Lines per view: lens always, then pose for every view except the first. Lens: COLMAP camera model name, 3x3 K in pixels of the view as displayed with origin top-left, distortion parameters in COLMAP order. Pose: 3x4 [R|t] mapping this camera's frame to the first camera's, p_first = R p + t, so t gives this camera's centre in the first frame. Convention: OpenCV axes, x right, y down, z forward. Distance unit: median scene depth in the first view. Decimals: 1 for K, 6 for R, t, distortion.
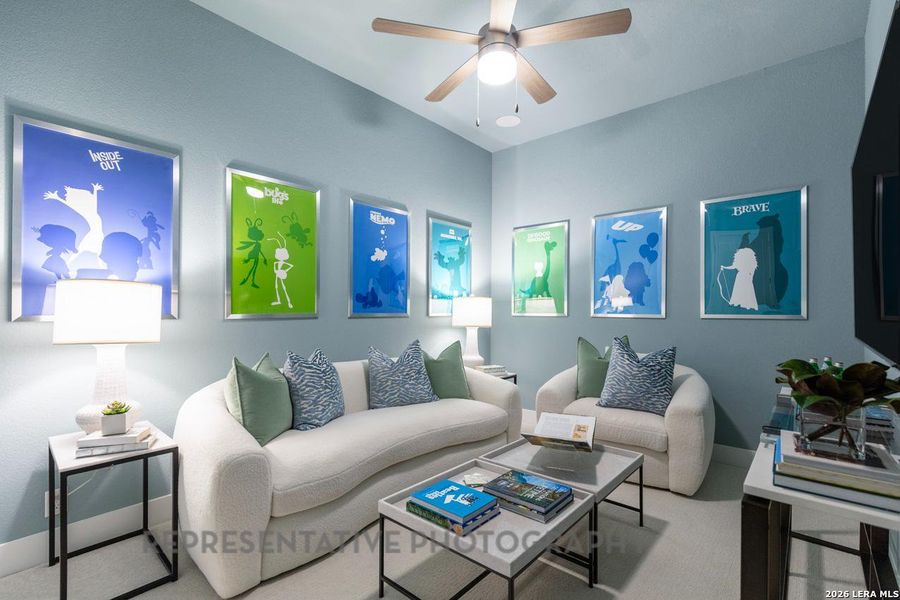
lens RADIAL K [[408.4, 0, 449.3], [0, 408.4, 306.0], [0, 0, 1]] dist [0.014382, -0.001271]
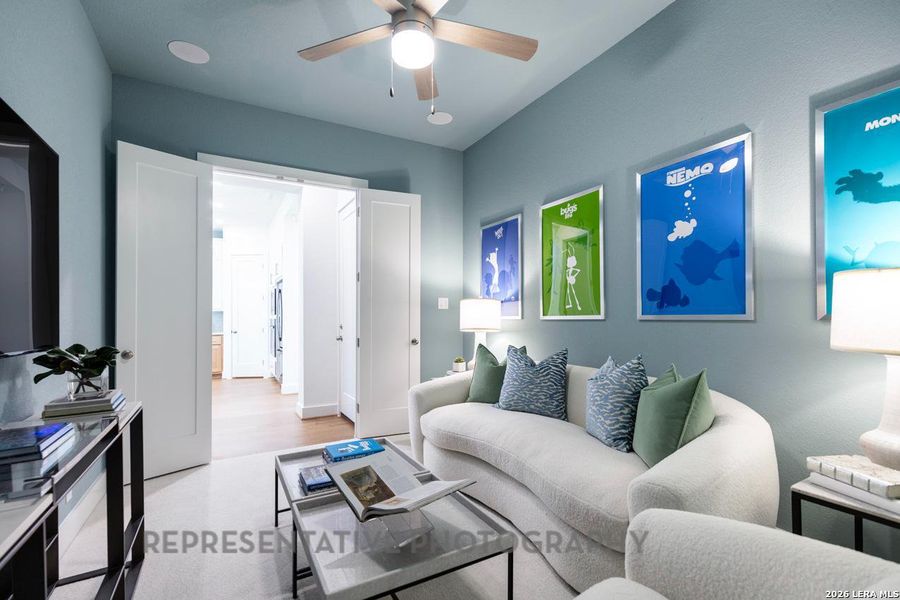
lens RADIAL K [[408.4, 0, 451.4], [0, 408.4, 313.5], [0, 0, 1]] dist [0.014382, -0.001271]
pose [[-0.331593, -0.000234, -0.943423, 0.740507], [0.022362, 0.999717, -0.008108, 0.014927], [0.943158, -0.023785, -0.331493, 1.050444]]
